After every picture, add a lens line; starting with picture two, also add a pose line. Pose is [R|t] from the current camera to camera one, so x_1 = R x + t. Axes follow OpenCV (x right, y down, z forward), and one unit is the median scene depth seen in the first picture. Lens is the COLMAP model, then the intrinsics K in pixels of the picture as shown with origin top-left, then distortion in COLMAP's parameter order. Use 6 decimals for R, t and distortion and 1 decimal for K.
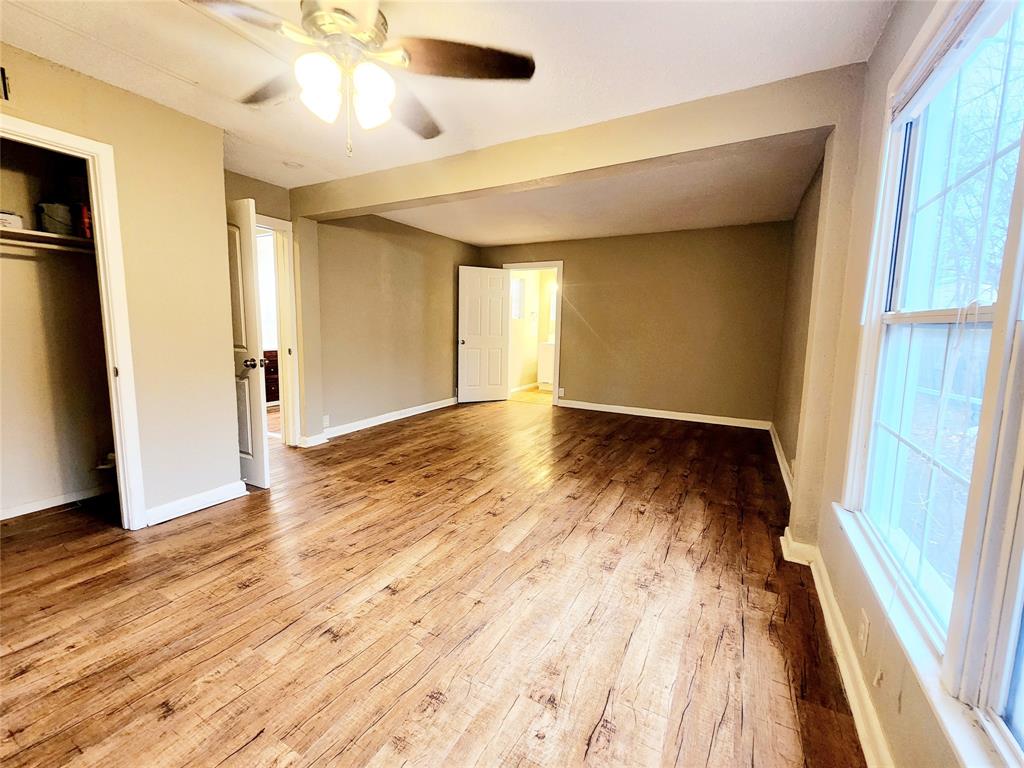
lens RADIAL K [[423.8, 0, 511.7], [0, 423.8, 378.2], [0, 0, 1]] dist [0.001997, -0.000124]
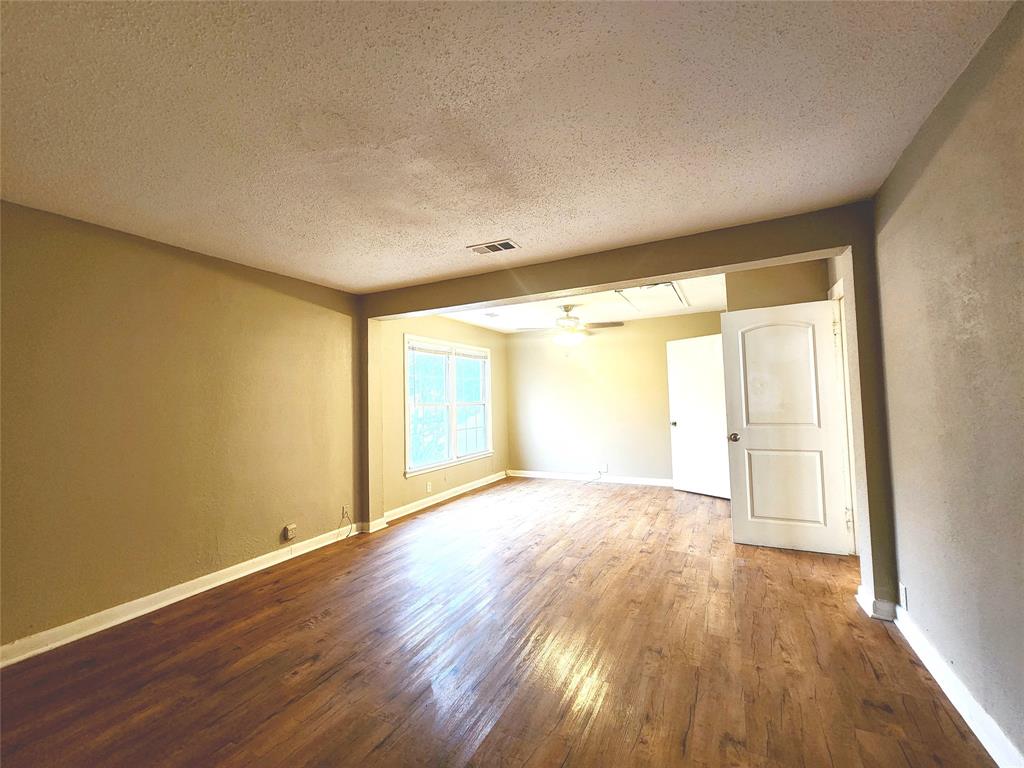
lens RADIAL K [[423.8, 0, 512.2], [0, 423.8, 381.2], [0, 0, 1]] dist [0.001997, -0.000124]
pose [[-0.999799, 0.011336, -0.016546, 0.061582], [0.009940, 0.996569, 0.082163, -0.281732], [0.017420, 0.081982, -0.996482, 2.020896]]
